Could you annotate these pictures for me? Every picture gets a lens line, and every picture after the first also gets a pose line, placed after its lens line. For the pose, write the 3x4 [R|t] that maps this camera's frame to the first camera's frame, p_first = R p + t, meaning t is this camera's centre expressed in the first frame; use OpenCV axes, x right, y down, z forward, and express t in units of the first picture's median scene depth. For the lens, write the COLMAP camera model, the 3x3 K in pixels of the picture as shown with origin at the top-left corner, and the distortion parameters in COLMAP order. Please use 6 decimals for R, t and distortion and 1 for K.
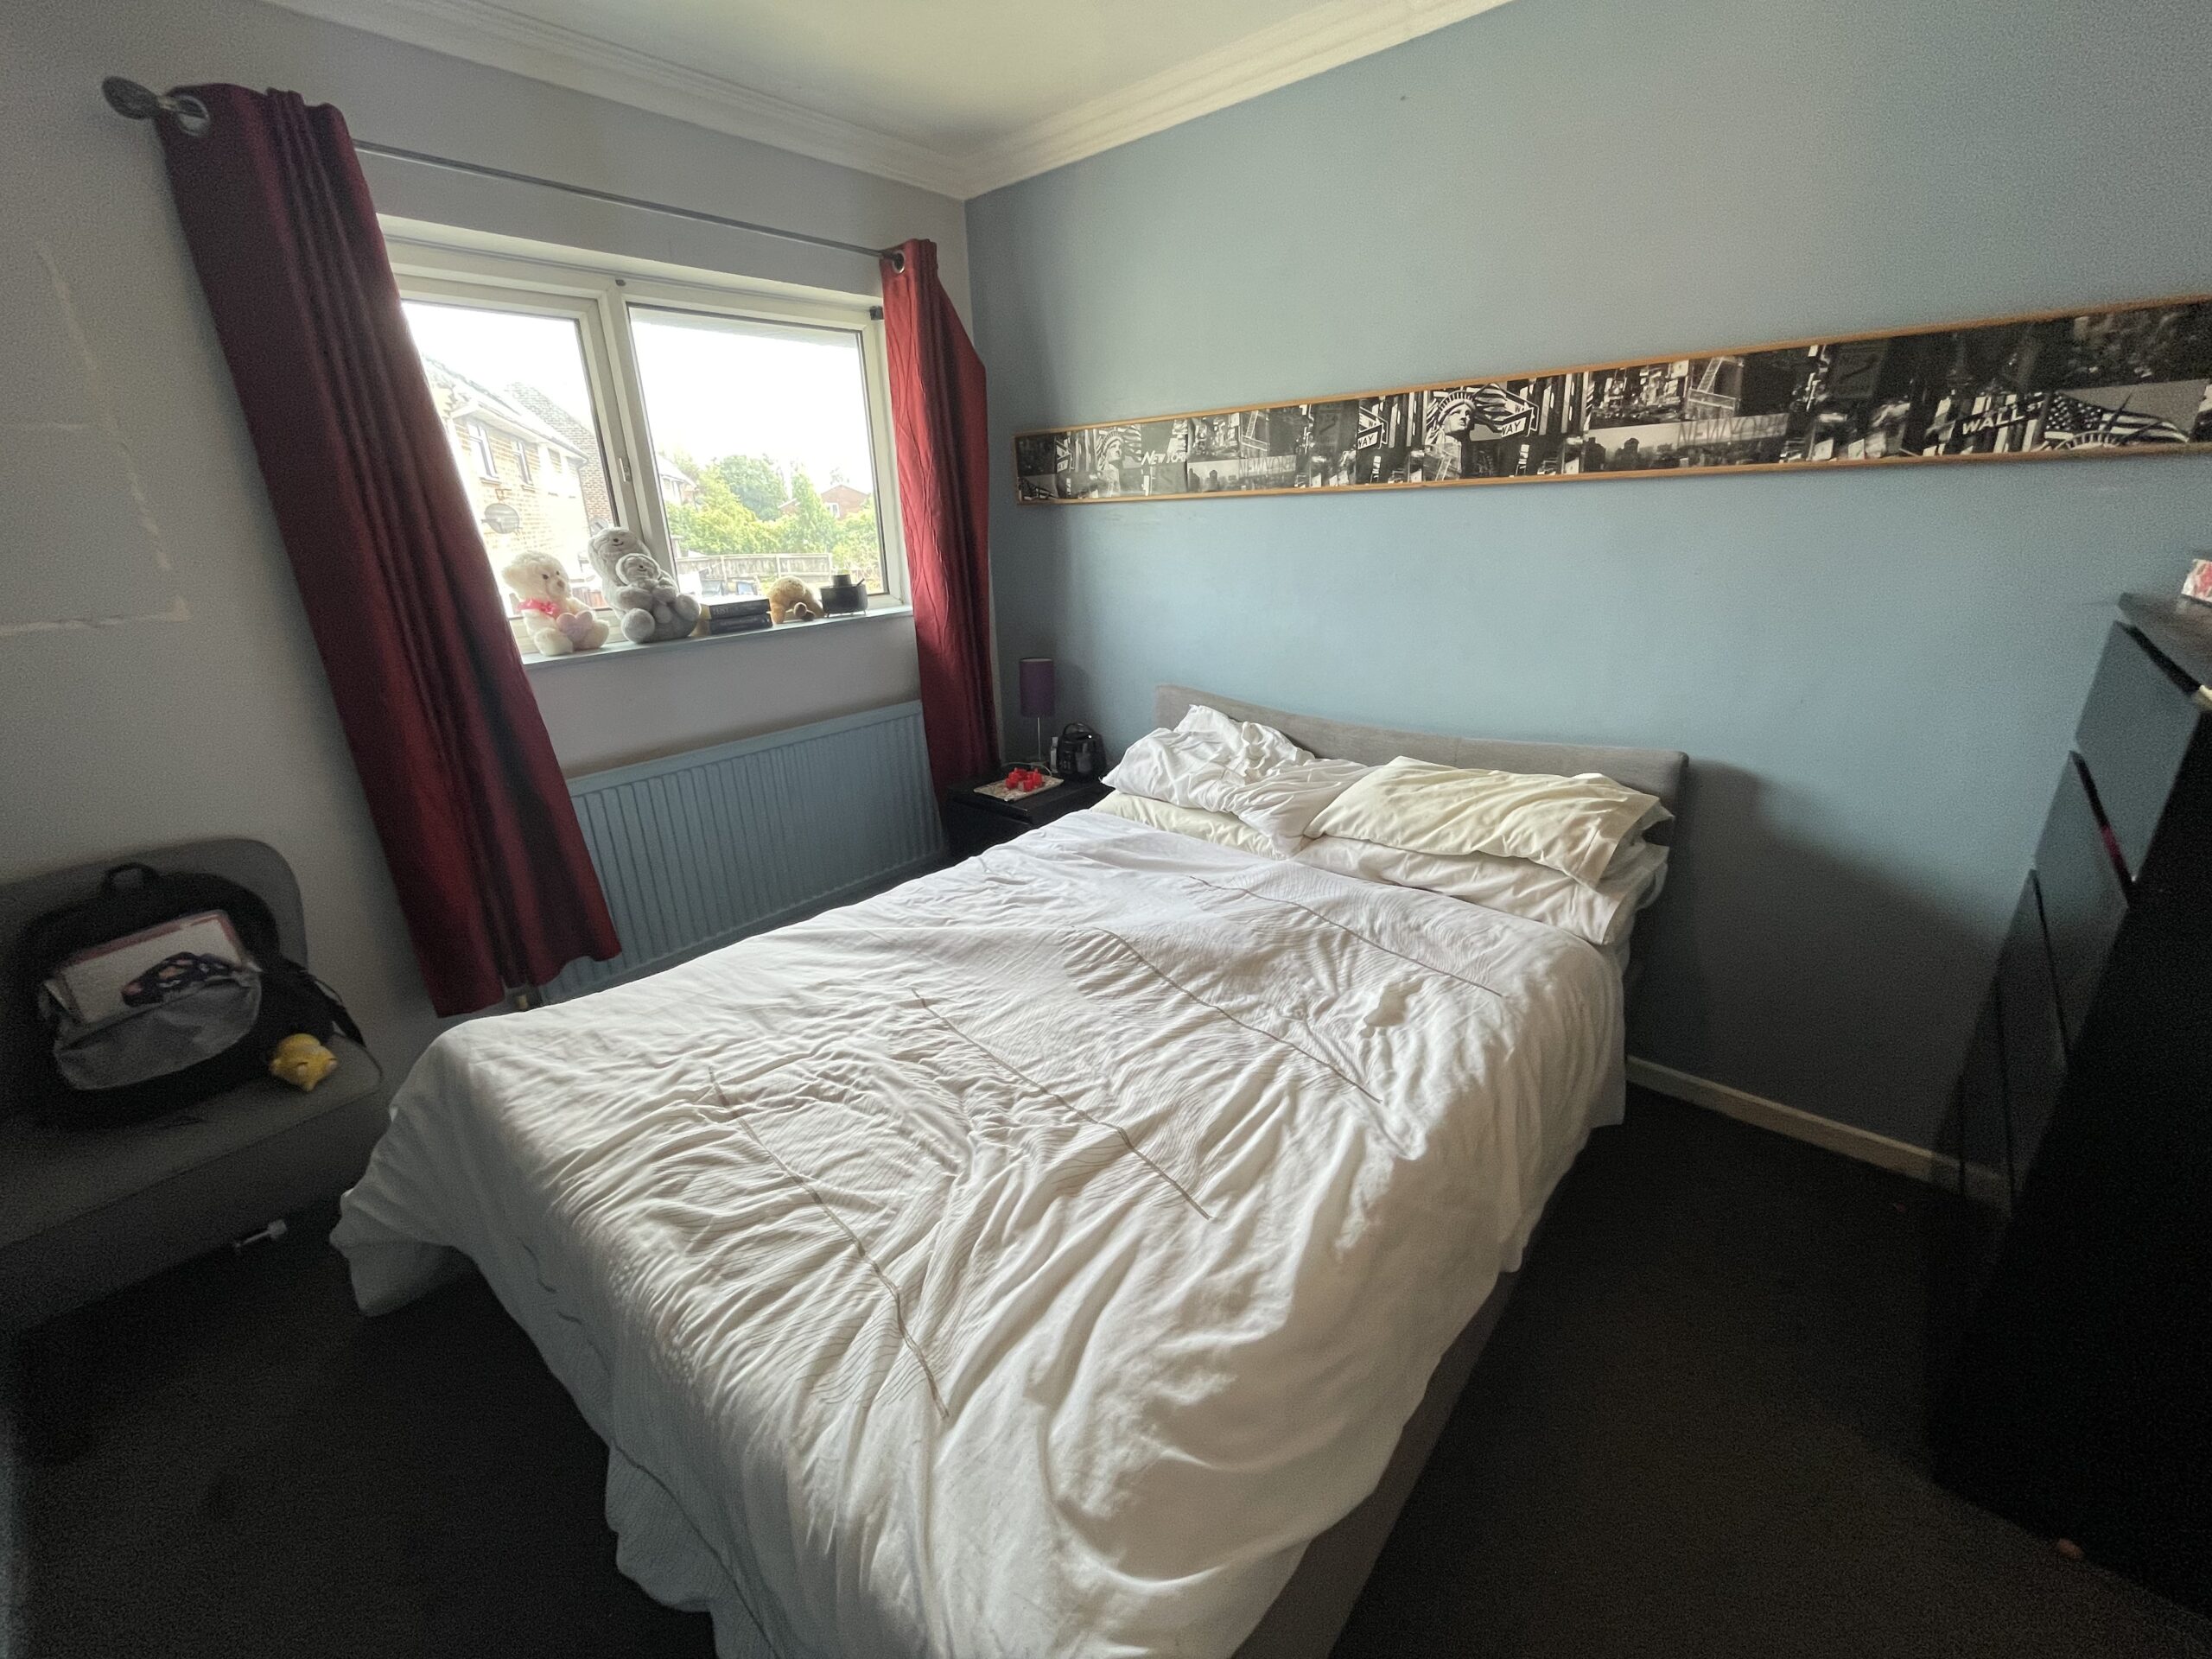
lens RADIAL K [[895.3, 0, 1105.0], [0, 895.3, 823.2], [0, 0, 1]] dist [-0.000855, -0.000171]
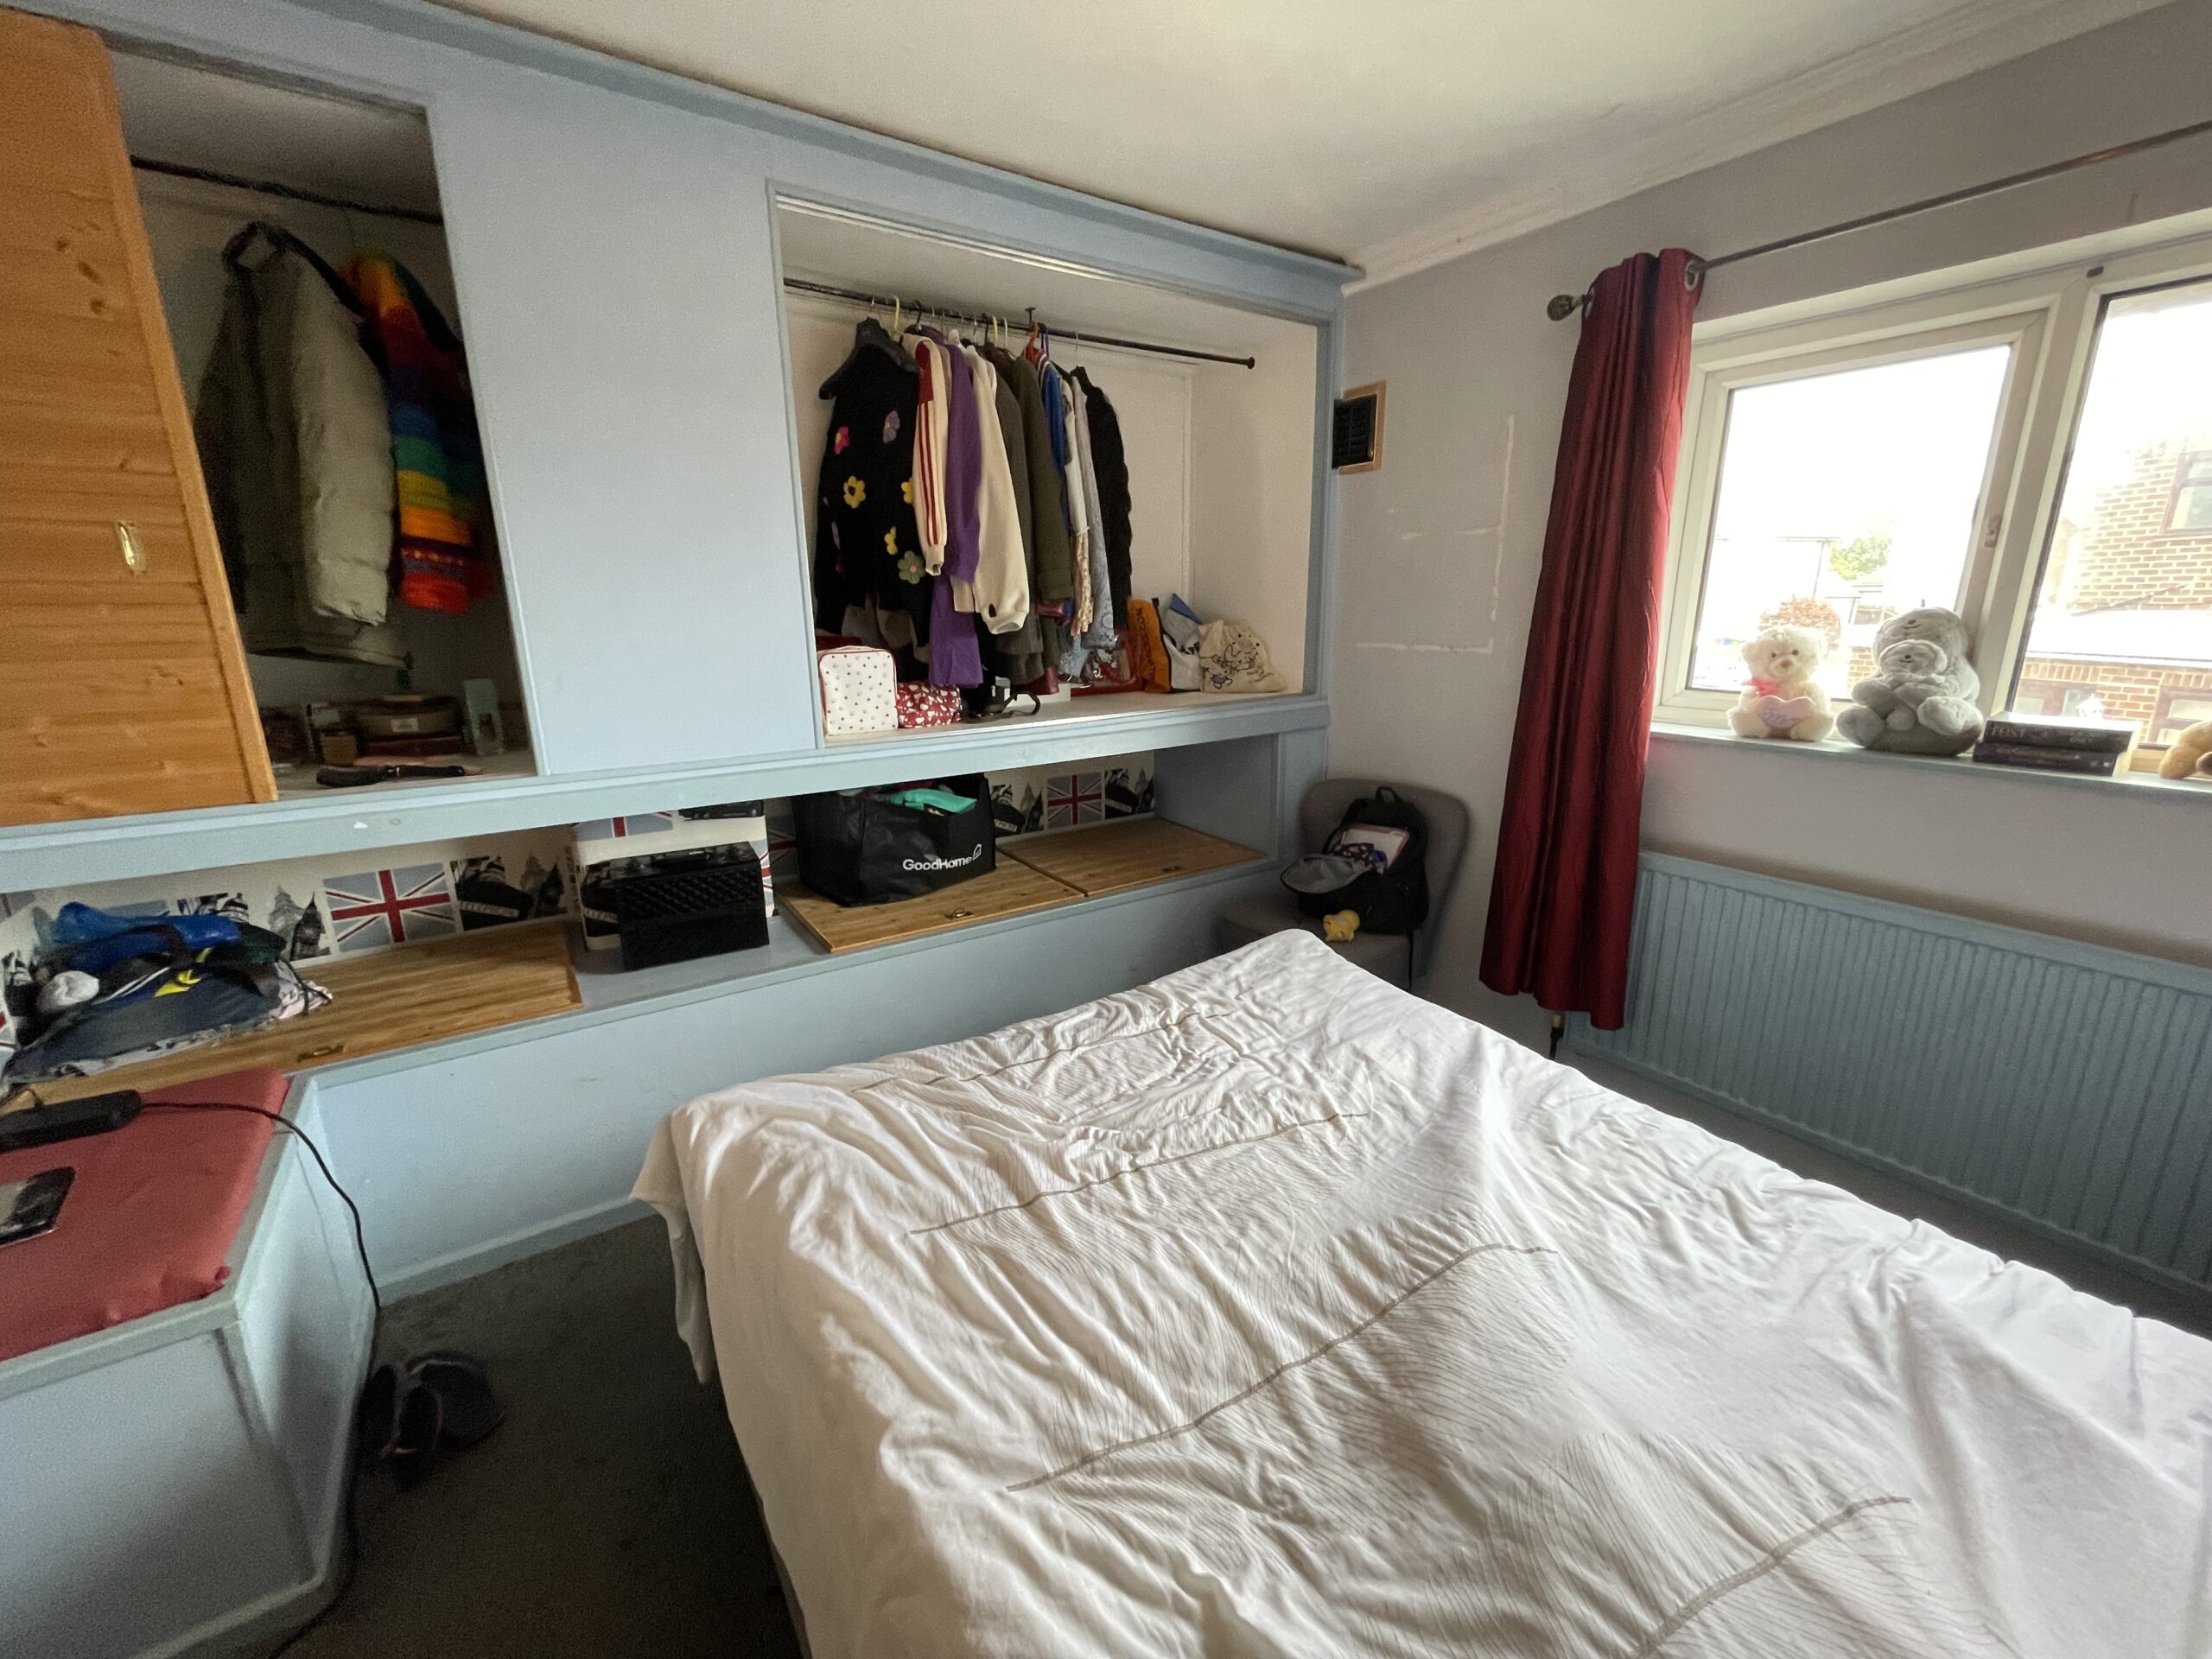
lens RADIAL K [[895.3, 0, 1105.0], [0, 895.3, 823.2], [0, 0, 1]] dist [-0.000855, -0.000171]
pose [[-0.268852, 0.269990, -0.924567, 0.698603], [-0.308215, 0.885320, 0.348154, -0.351338], [0.912536, 0.378567, -0.154806, 0.883937]]
